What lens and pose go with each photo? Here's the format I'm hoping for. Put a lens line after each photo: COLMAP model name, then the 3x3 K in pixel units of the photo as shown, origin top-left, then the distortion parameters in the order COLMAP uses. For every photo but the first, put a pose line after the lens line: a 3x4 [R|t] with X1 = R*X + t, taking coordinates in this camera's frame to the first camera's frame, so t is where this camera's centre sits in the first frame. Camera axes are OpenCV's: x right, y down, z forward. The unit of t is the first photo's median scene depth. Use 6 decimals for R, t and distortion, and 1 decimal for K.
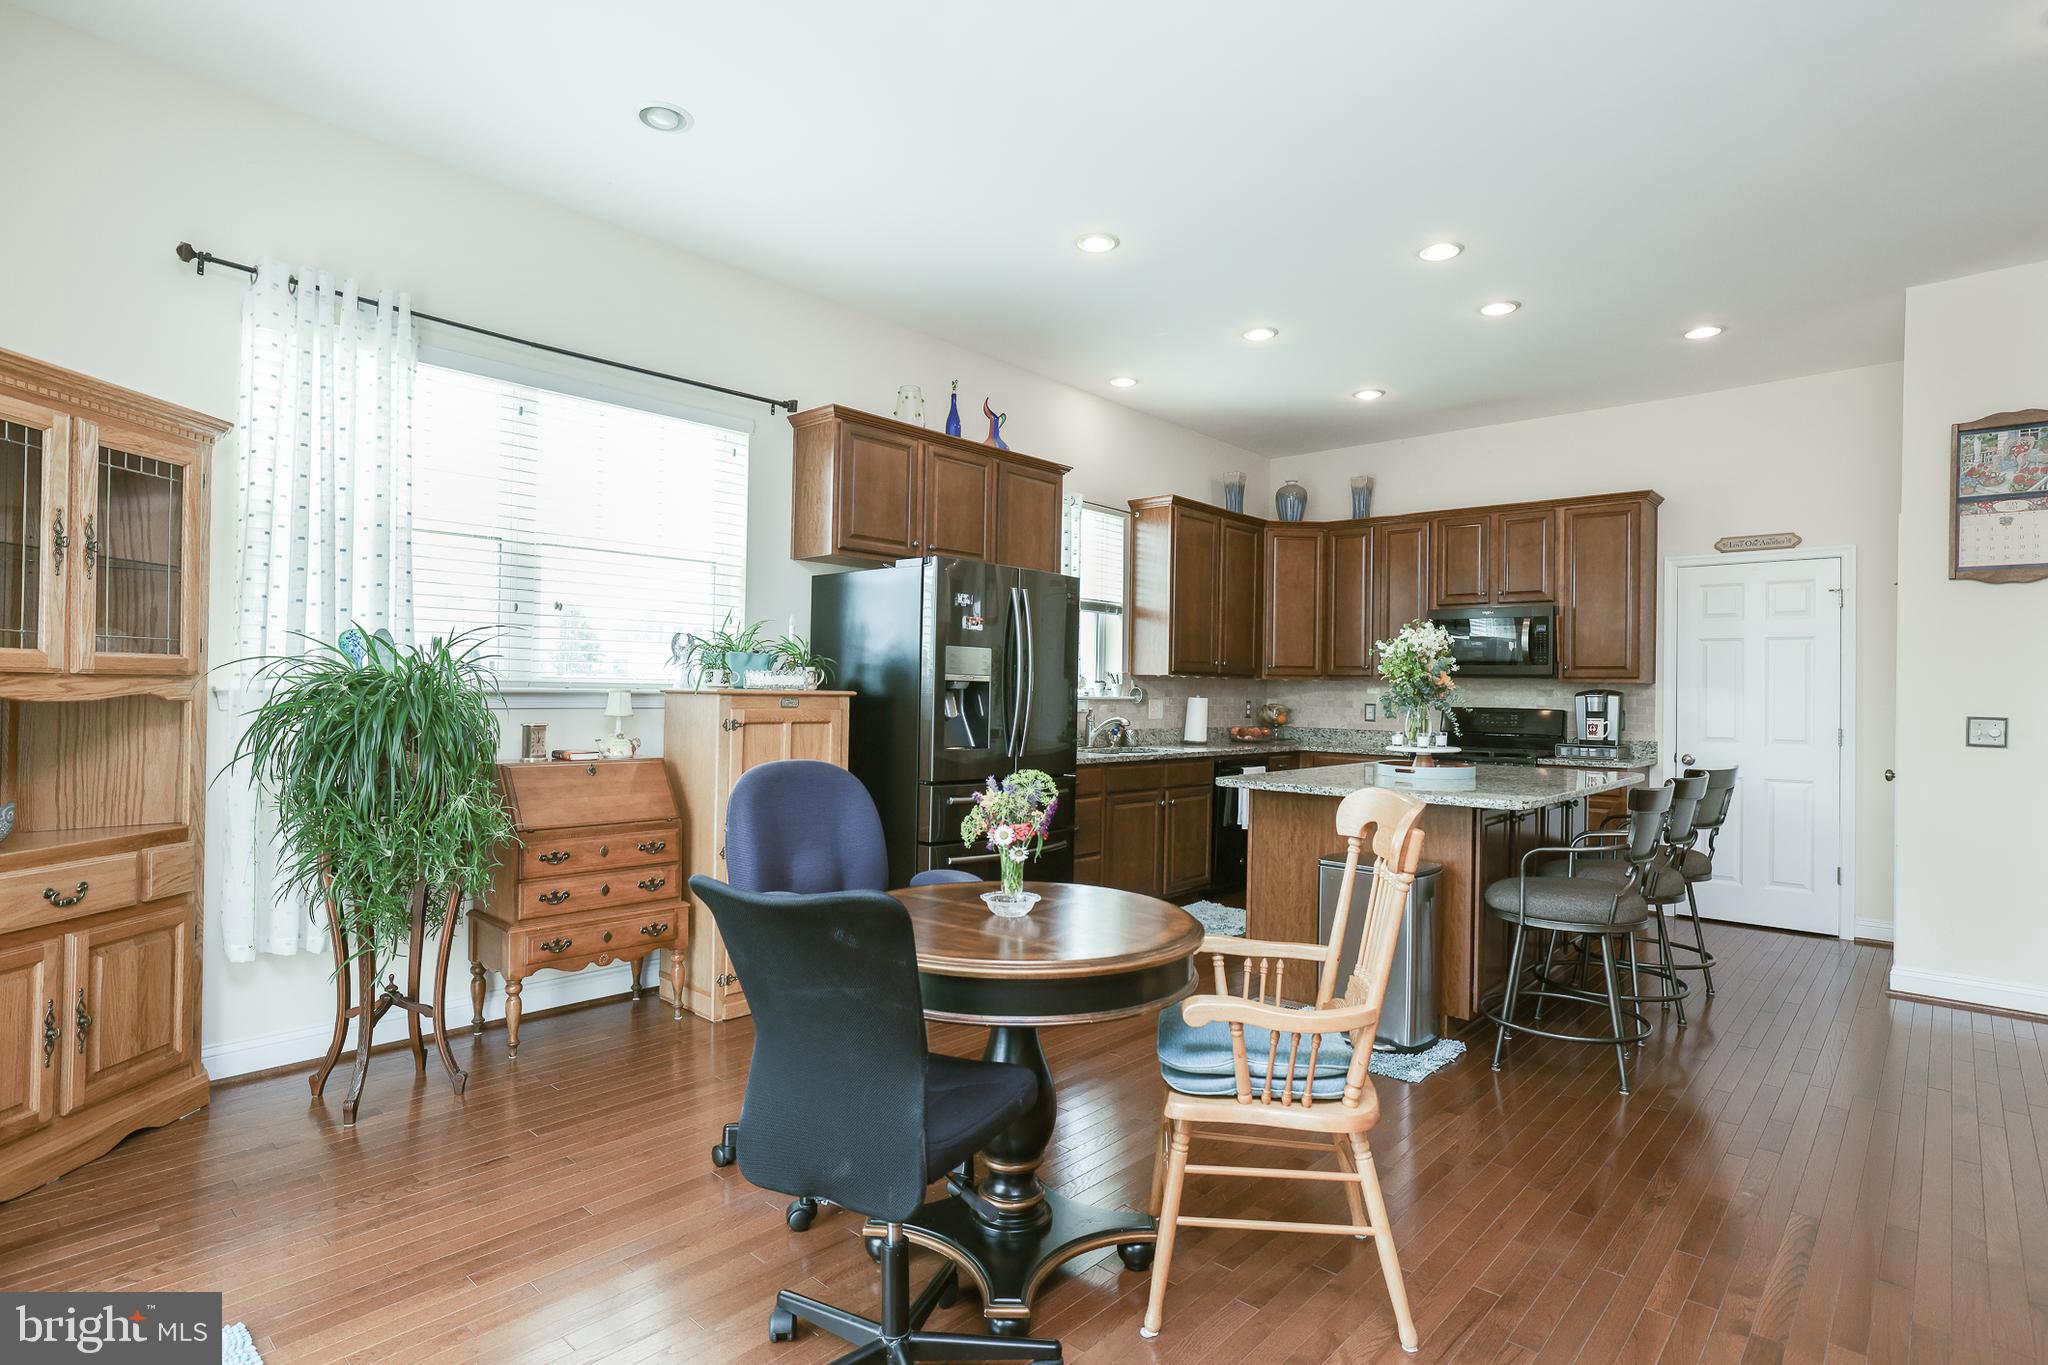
lens RADIAL K [[1031.8, 0, 1028.1], [0, 1031.8, 687.7], [0, 0, 1]] dist [-0.033381, 0.023084]
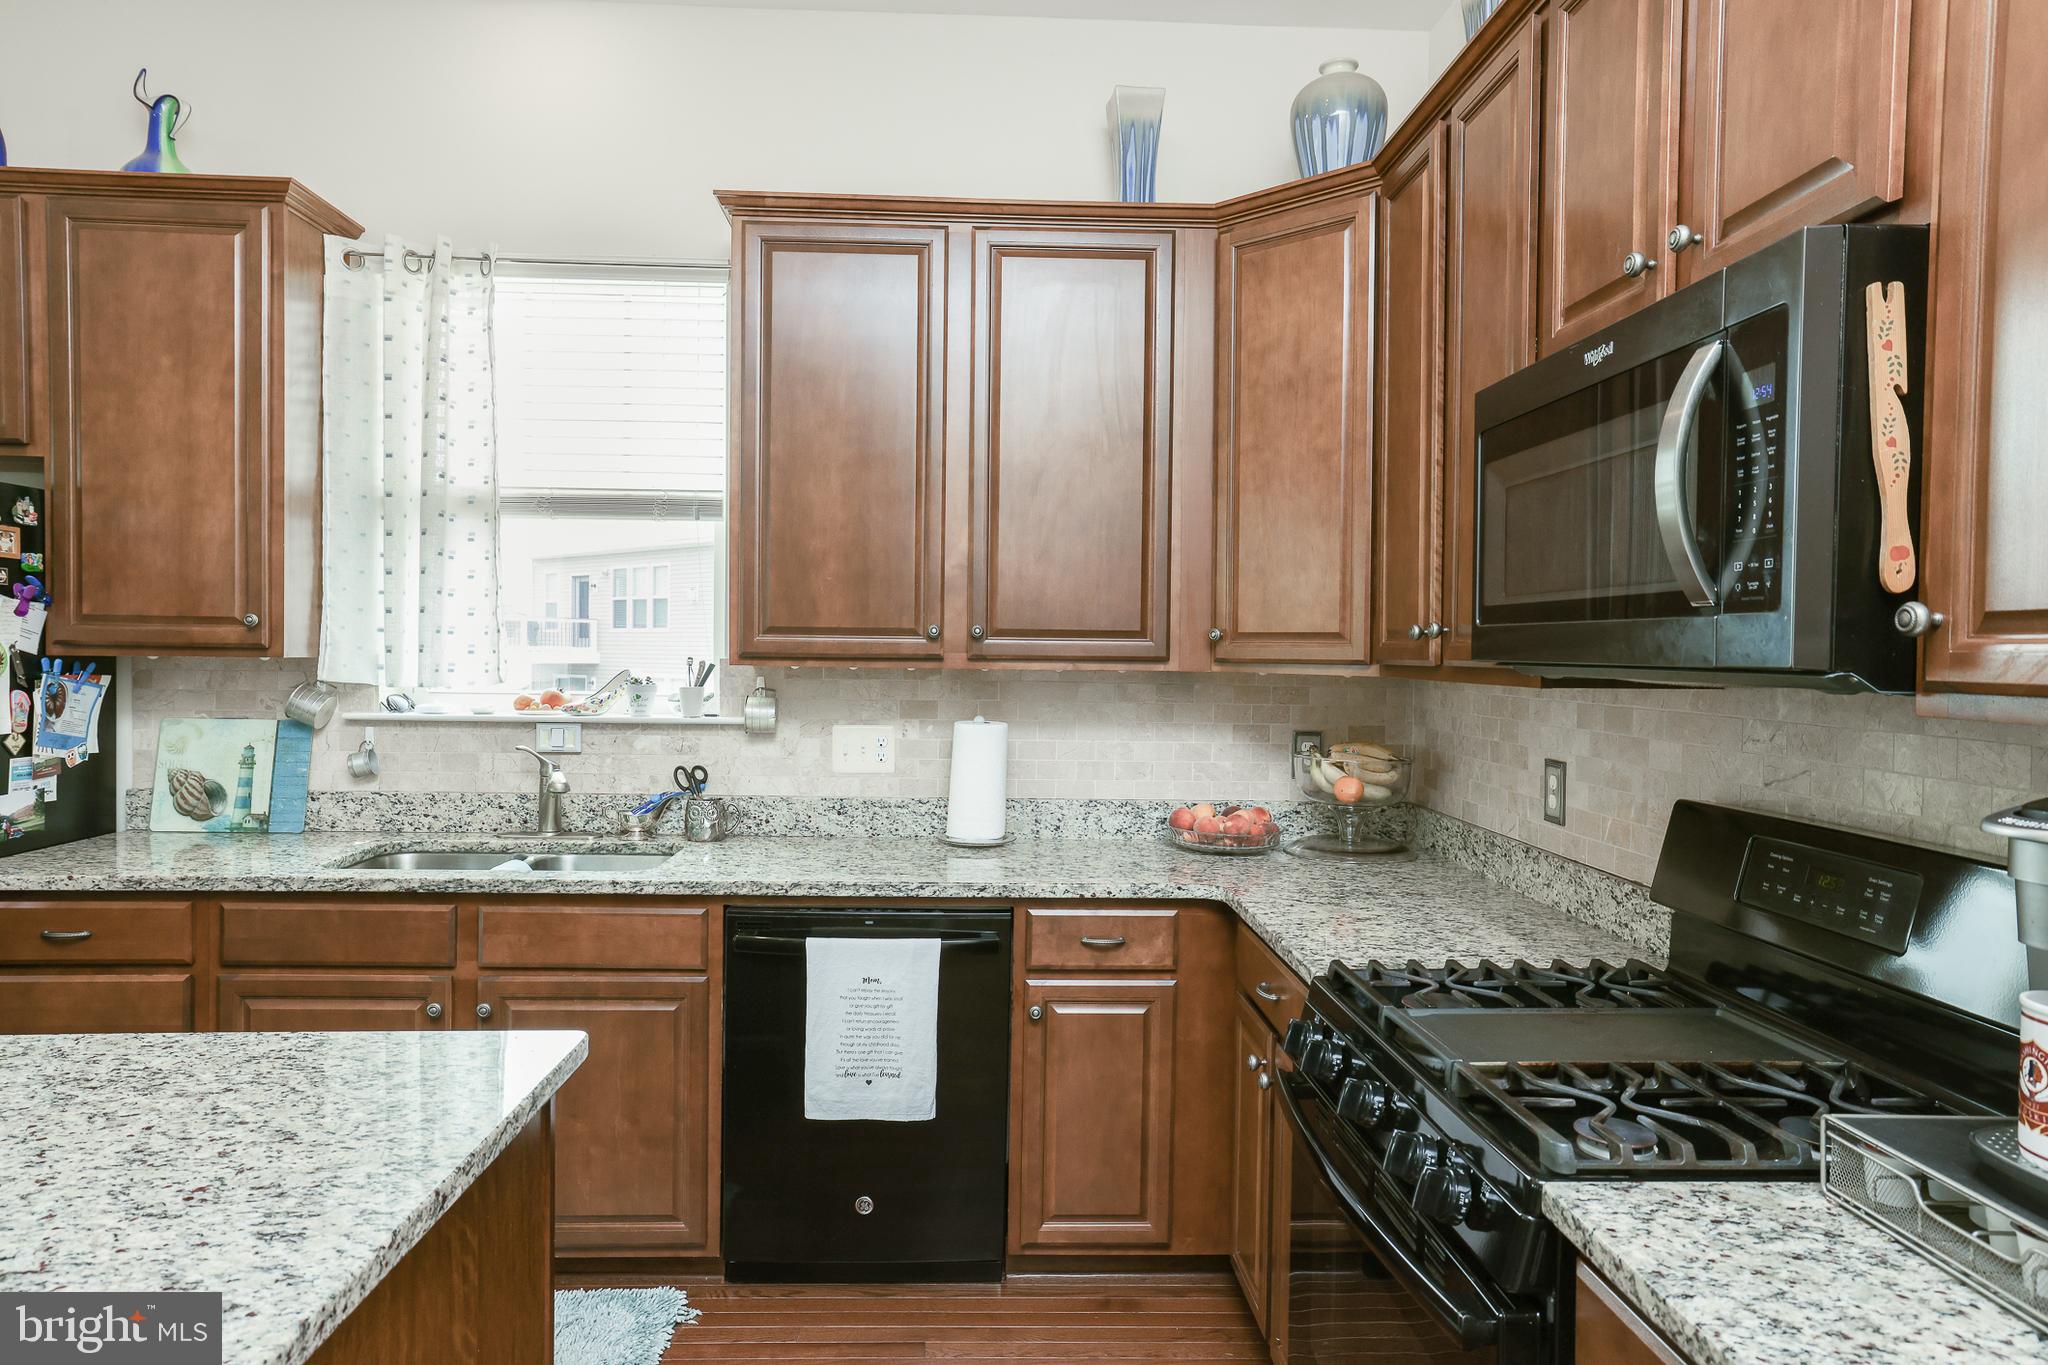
lens RADIAL K [[1256.7, 0, 1024.0], [0, 1256.7, 682.5], [0, 0, 1]] dist [-0.024785, 0.045009]
pose [[0.699836, 0.010559, -0.714226, 0.598877], [0.001017, 0.999875, 0.015779, -0.014346], [0.714303, -0.011769, 0.699738, 0.821893]]
